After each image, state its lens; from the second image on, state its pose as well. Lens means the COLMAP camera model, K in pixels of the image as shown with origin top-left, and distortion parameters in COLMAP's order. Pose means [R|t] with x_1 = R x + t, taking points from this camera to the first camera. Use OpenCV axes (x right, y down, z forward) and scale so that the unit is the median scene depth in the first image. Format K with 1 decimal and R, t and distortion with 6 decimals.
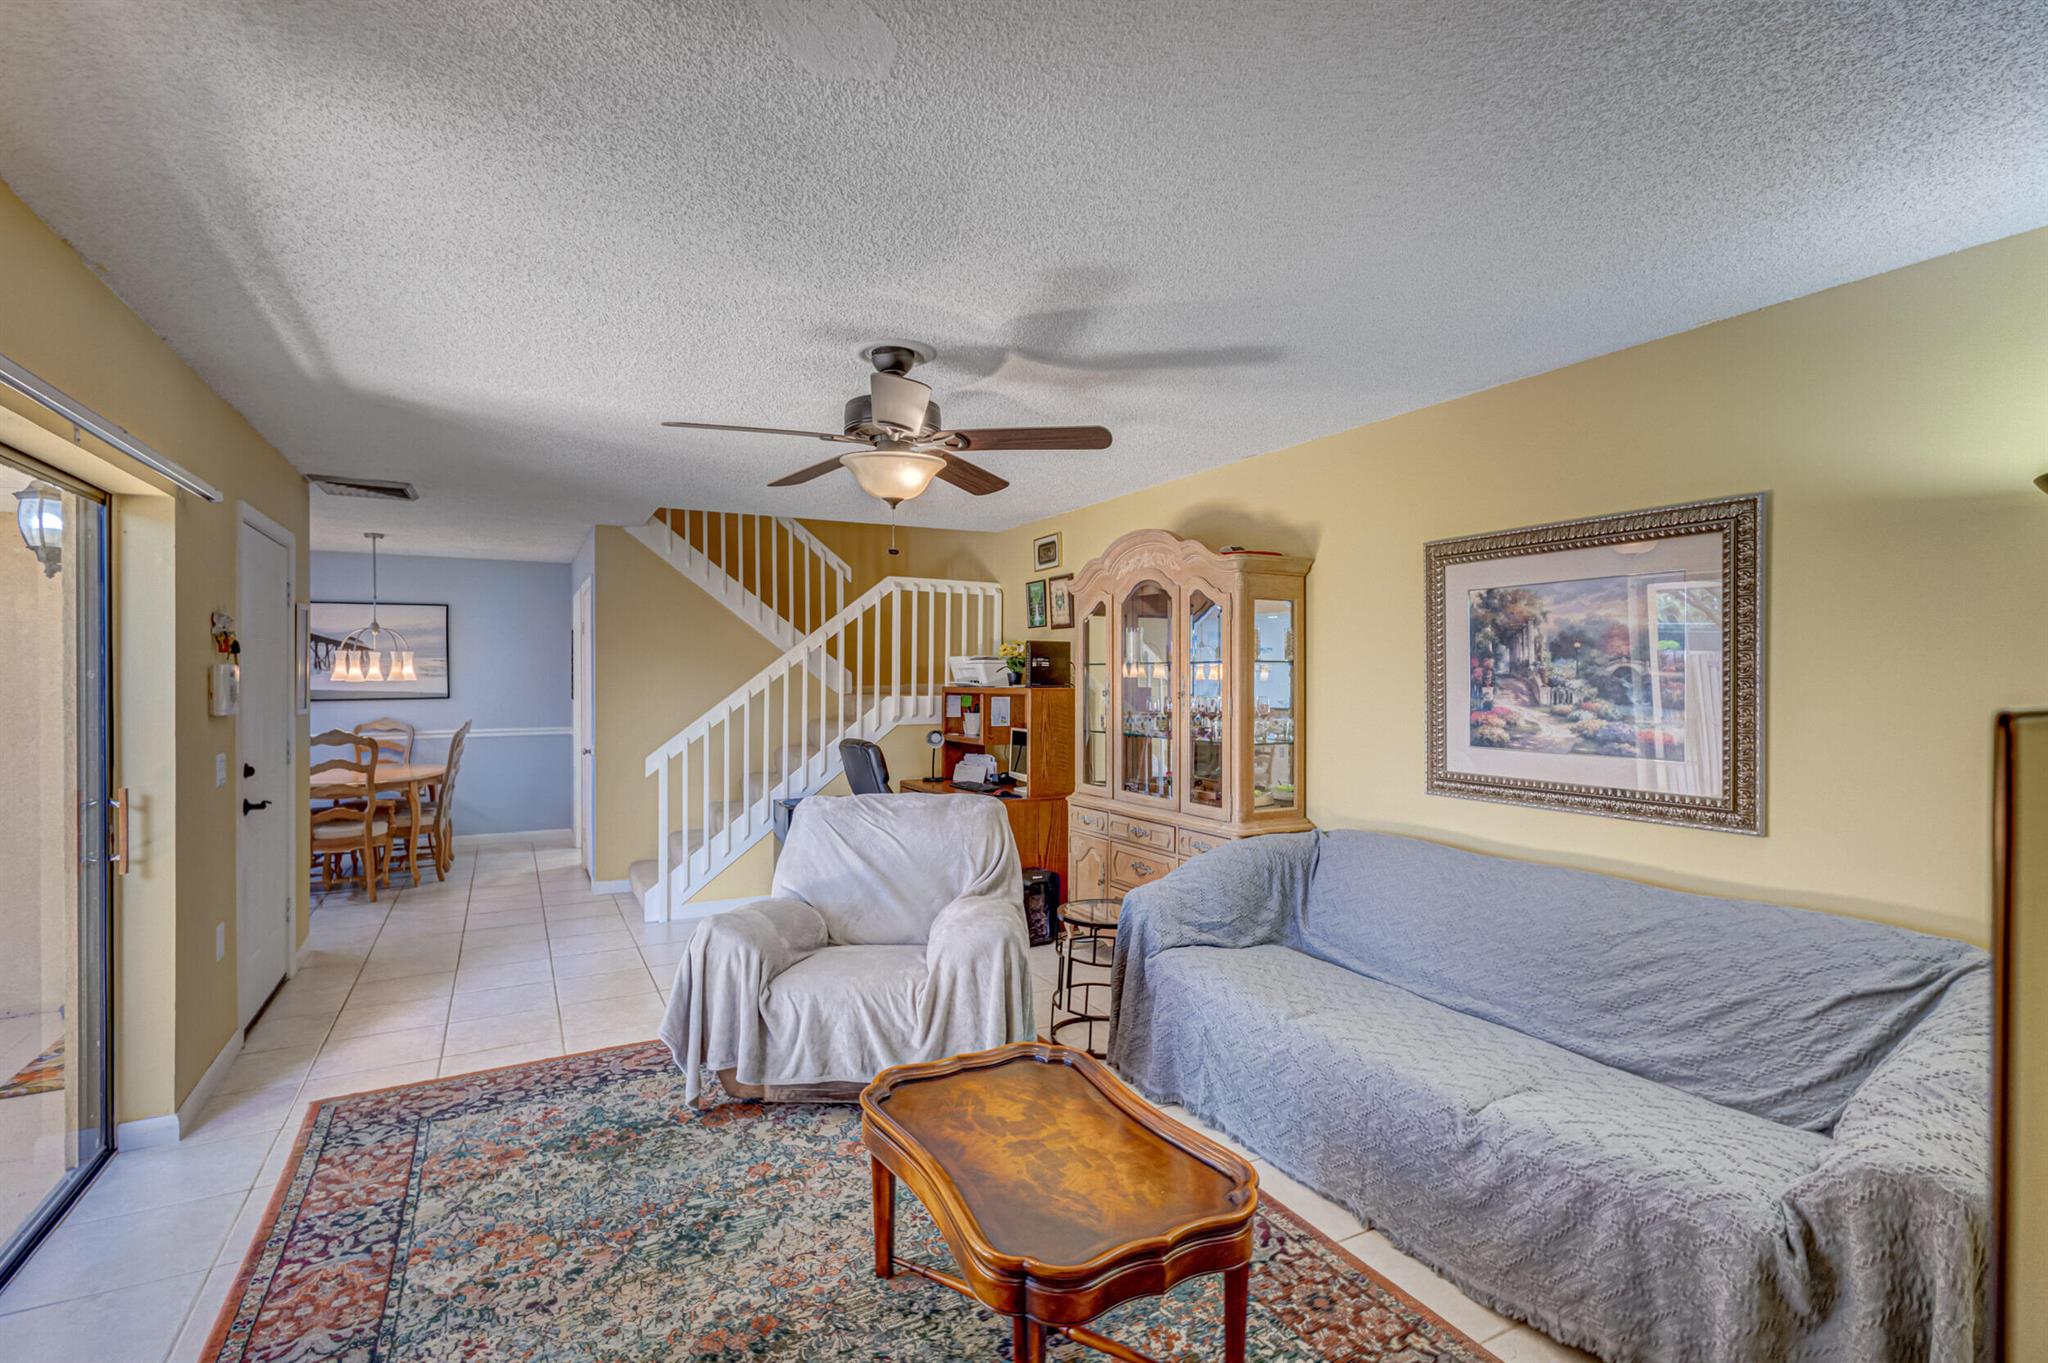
lens RADIAL K [[951.0, 0, 1025.2], [0, 951.0, 682.8], [0, 0, 1]] dist [0.015718, -0.004744]
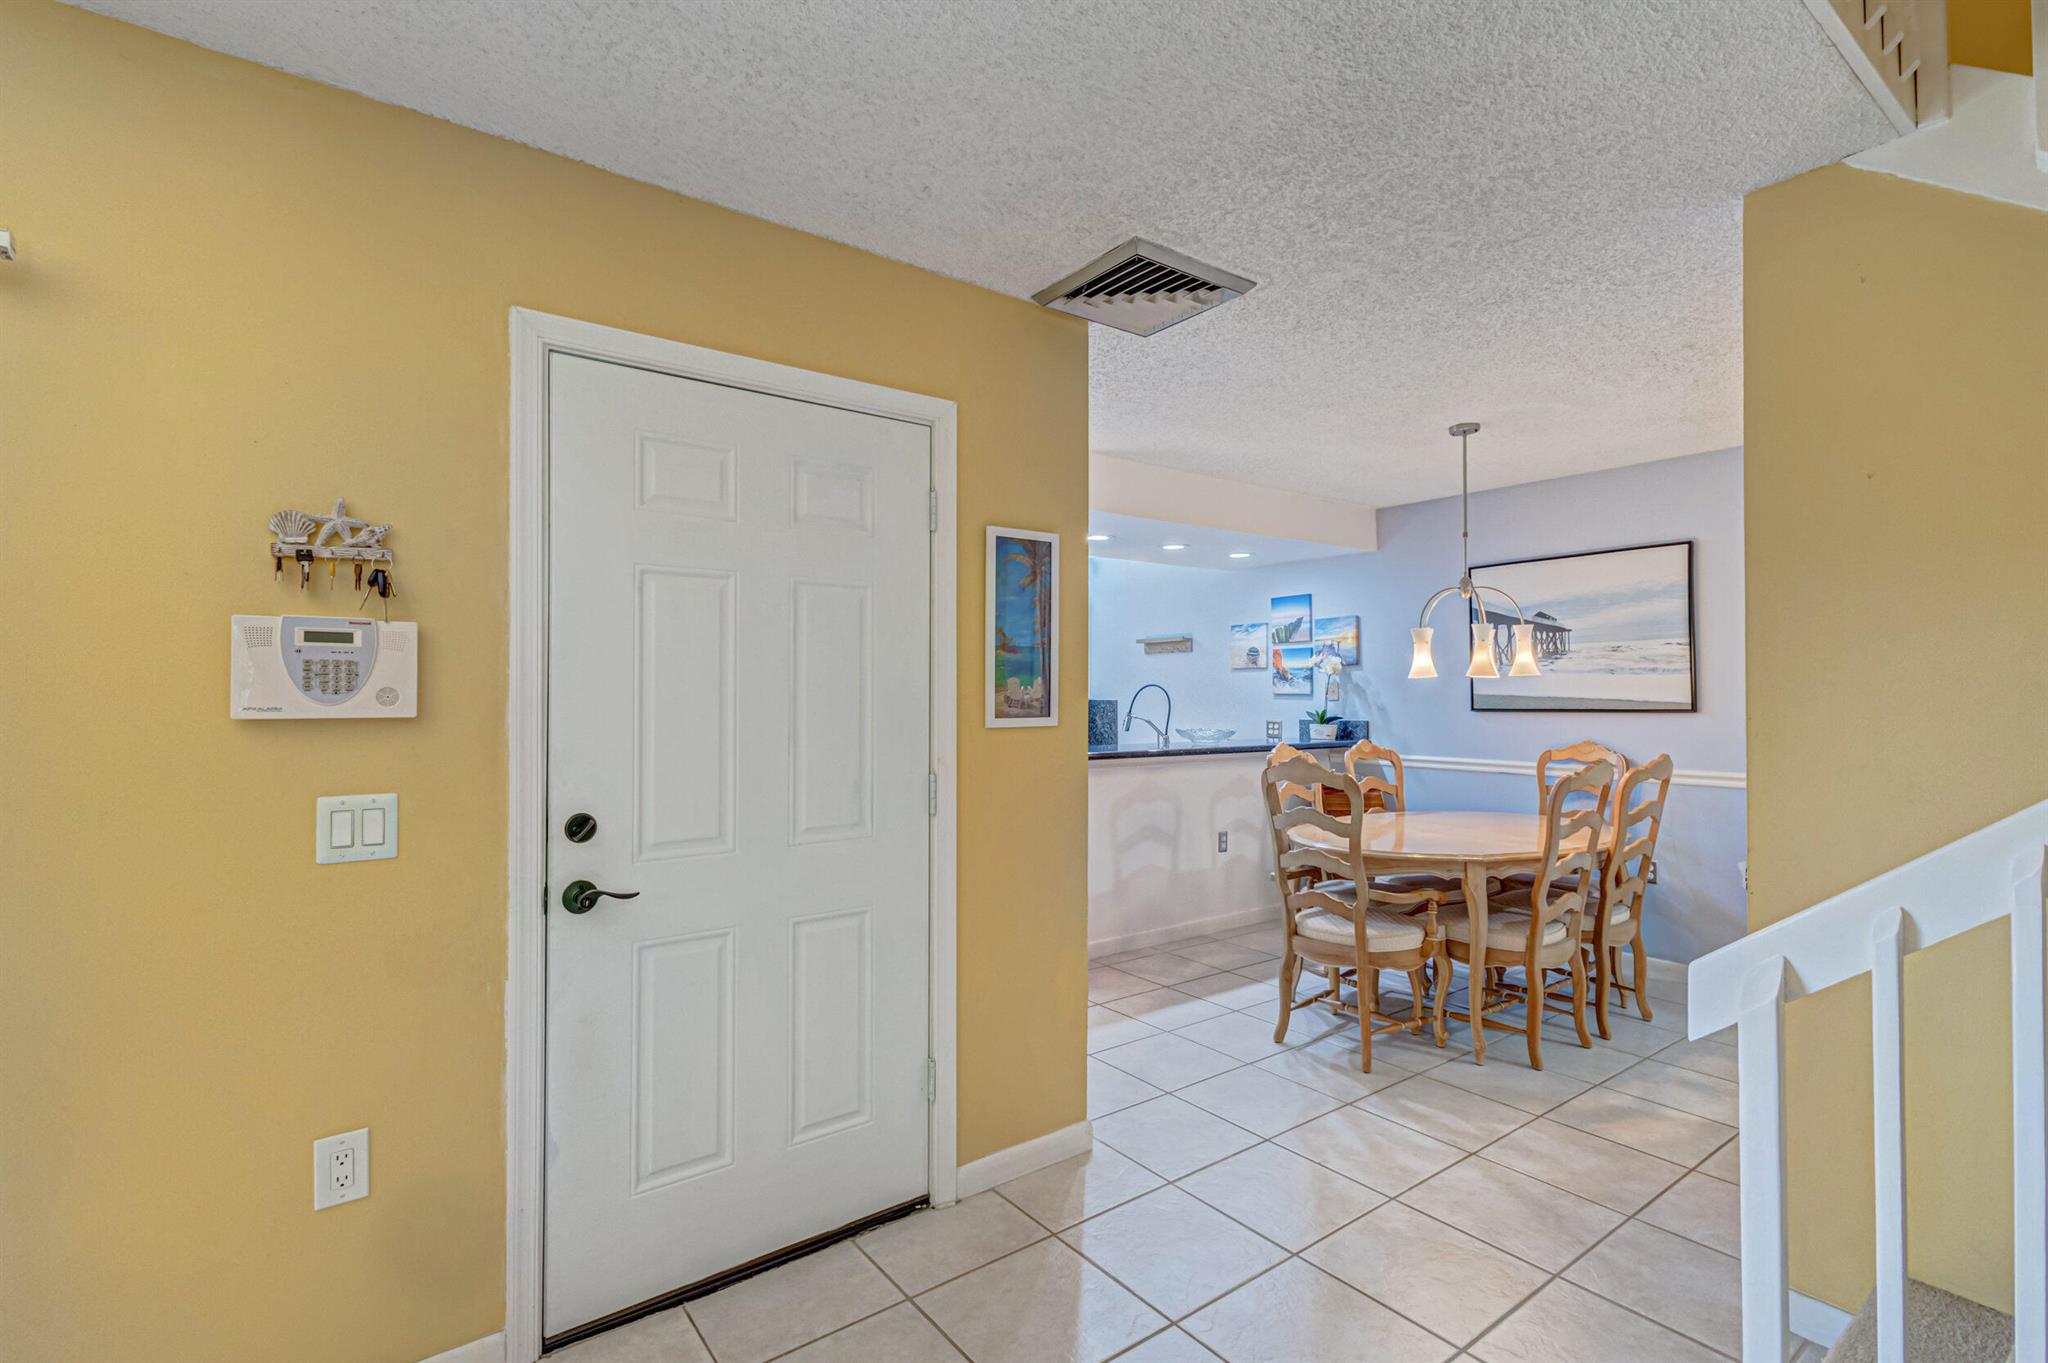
lens RADIAL K [[951.0, 0, 1024.8], [0, 951.0, 680.9], [0, 0, 1]] dist [0.015718, -0.004744]
pose [[0.148270, -0.010158, -0.988895, -0.310658], [-0.007620, 0.999906, -0.011413, 0.019507], [0.988918, 0.009228, 0.148179, 1.392604]]
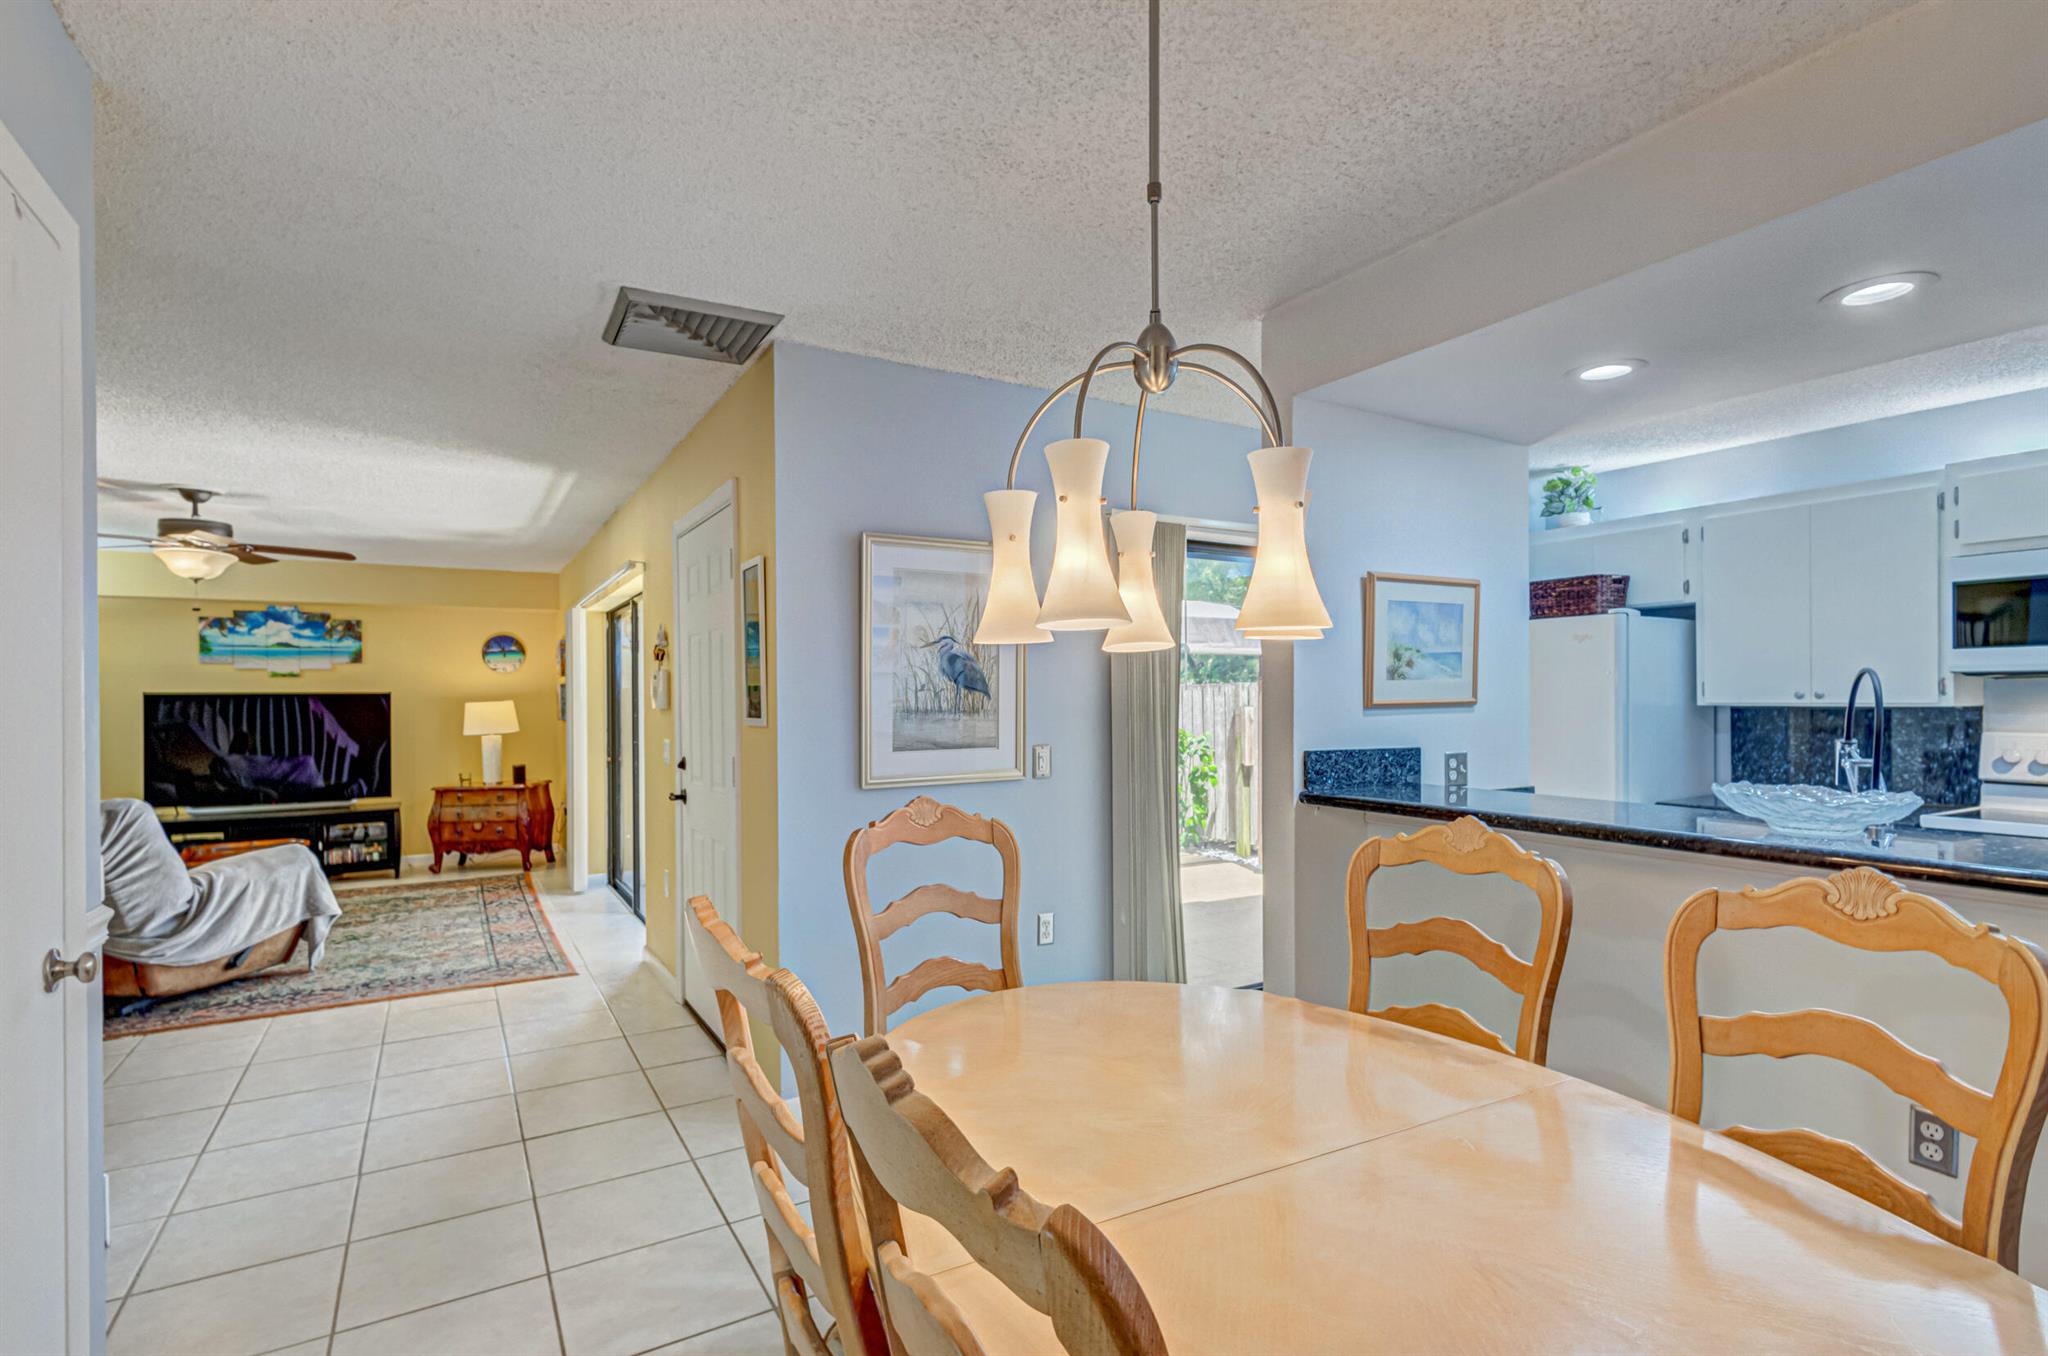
lens RADIAL K [[959.8, 0, 1026.0], [0, 959.8, 711.4], [0, 0, 1]] dist [0.019585, -0.005500]
pose [[-0.998900, 0.007834, -0.046229, -1.381529], [0.006996, 0.999809, 0.018260, 0.018685], [0.046363, 0.017917, -0.998764, 2.534104]]
